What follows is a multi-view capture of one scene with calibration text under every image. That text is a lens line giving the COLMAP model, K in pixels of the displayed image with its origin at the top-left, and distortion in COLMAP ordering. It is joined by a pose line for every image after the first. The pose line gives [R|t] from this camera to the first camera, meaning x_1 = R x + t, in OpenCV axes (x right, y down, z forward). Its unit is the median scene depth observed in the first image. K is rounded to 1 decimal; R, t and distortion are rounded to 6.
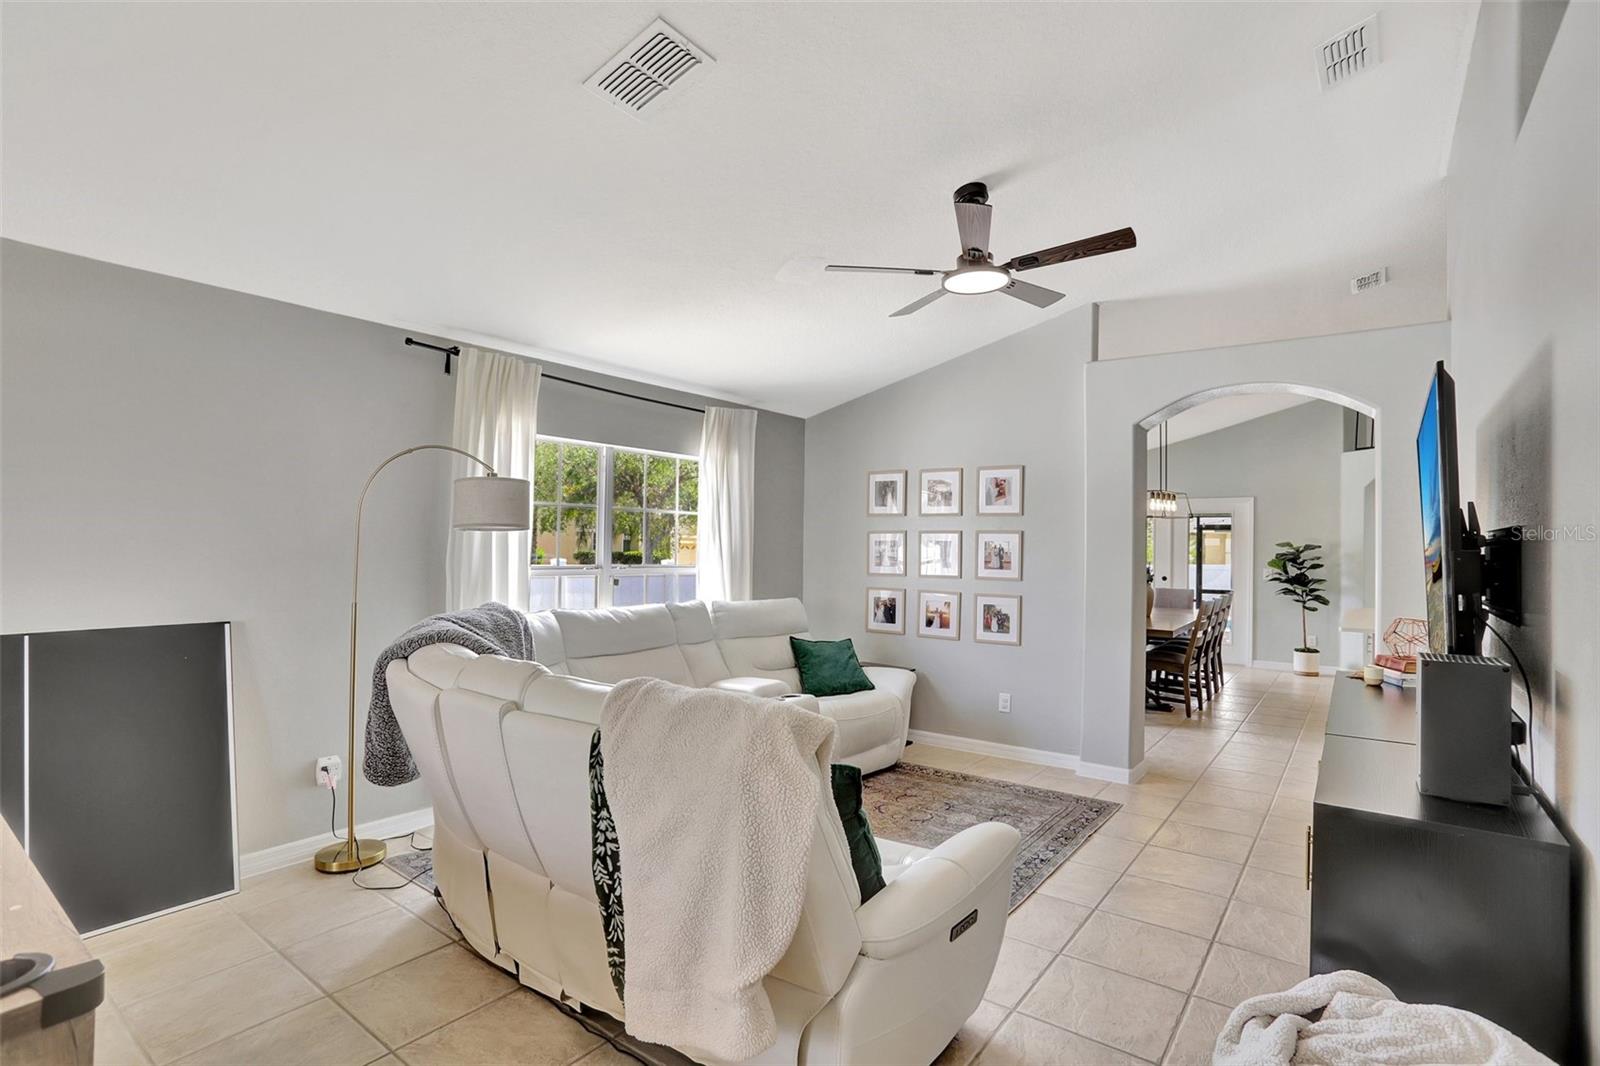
lens RADIAL K [[787.0, 0, 805.4], [0, 787.0, 545.9], [0, 0, 1]] dist [-0.085955, 0.043887]
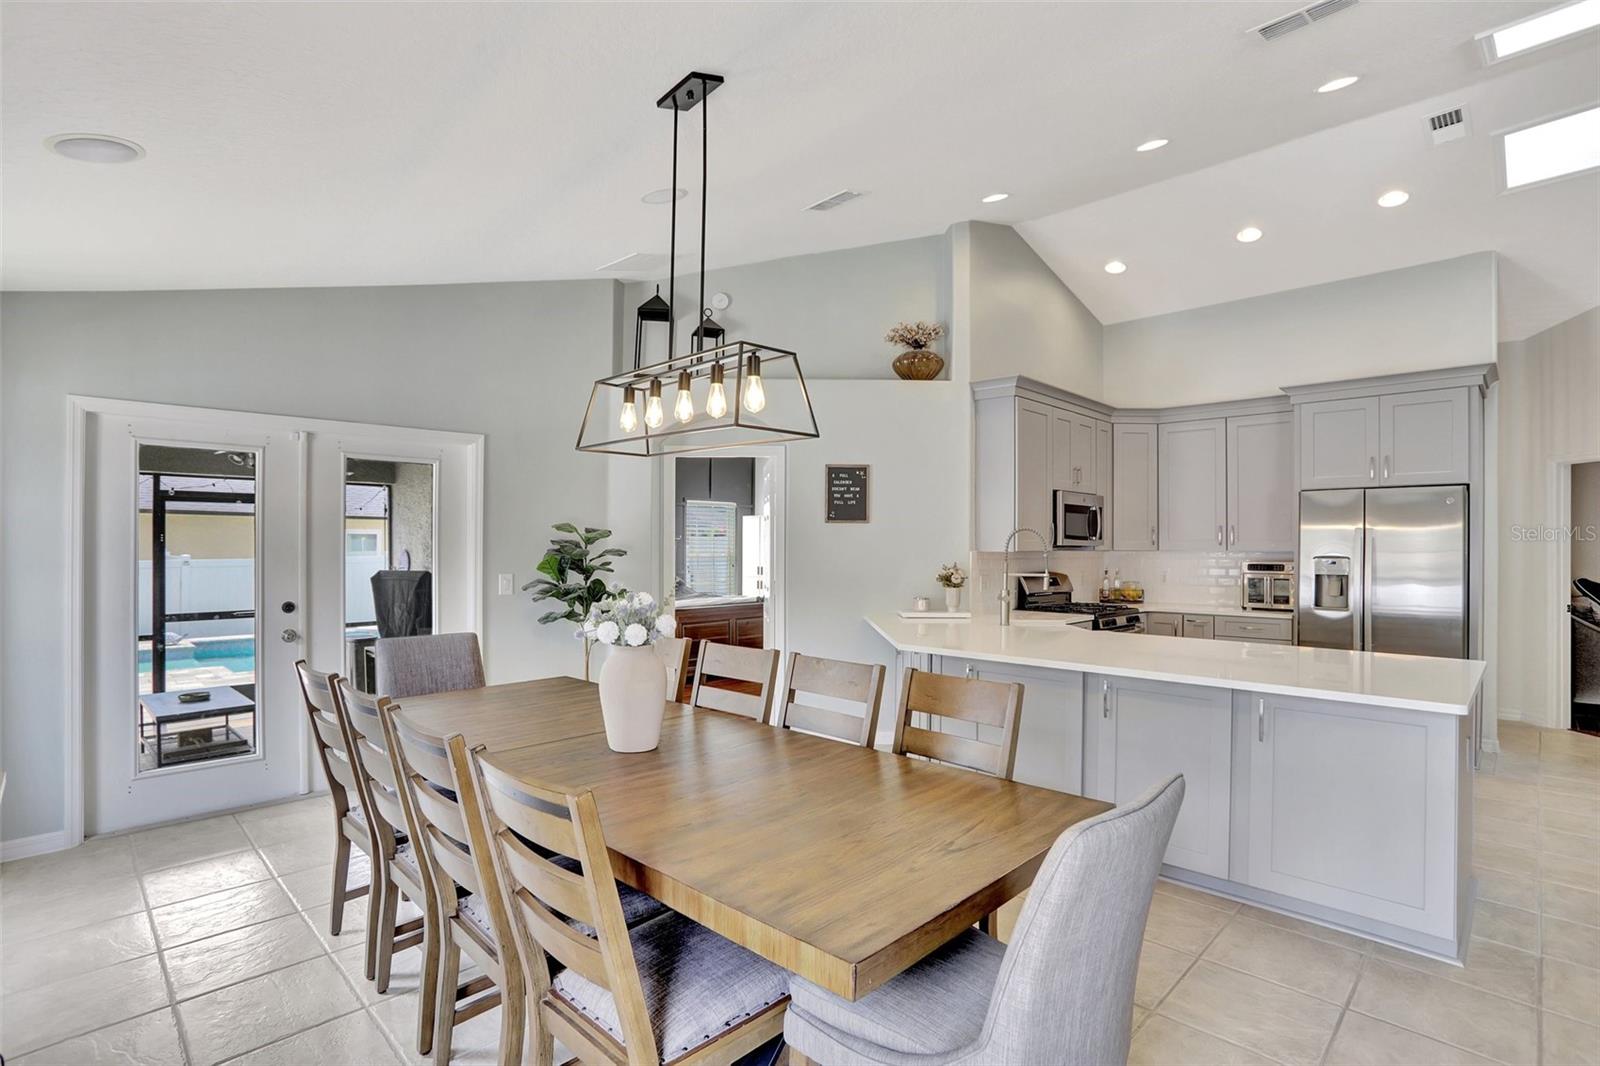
lens RADIAL K [[780.7, 0, 792.3], [0, 780.7, 549.4], [0, 0, 1]] dist [-0.091608, 0.044388]
pose [[0.152508, -0.013723, 0.988207, 0.176078], [-0.004245, 0.999885, 0.014540, 0.007591], [-0.988293, -0.006412, 0.152432, 1.138269]]
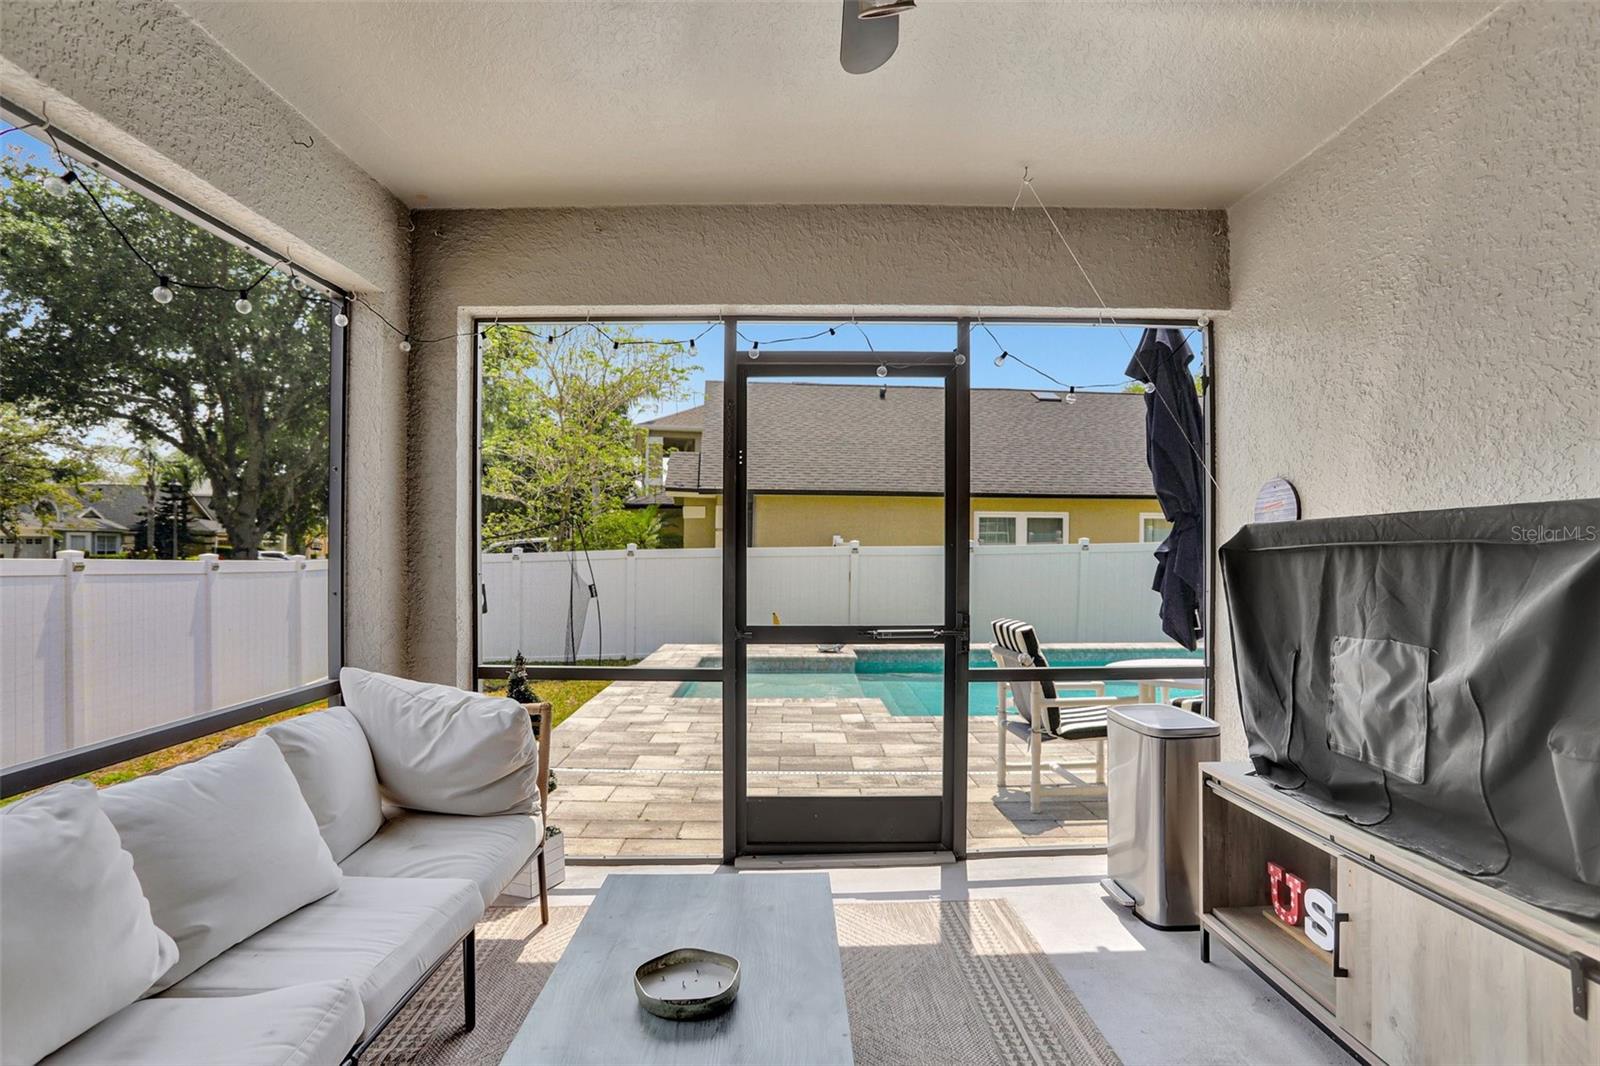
lens RADIAL K [[821.4, 0, 800.2], [0, 821.4, 541.7], [0, 0, 1]] dist [-0.085679, 0.037649]
pose [[0.804250, -0.008240, 0.594234, 0.853621], [0.005874, 0.999965, 0.005917, 0.066560], [-0.594262, -0.001268, 0.804271, 1.782116]]
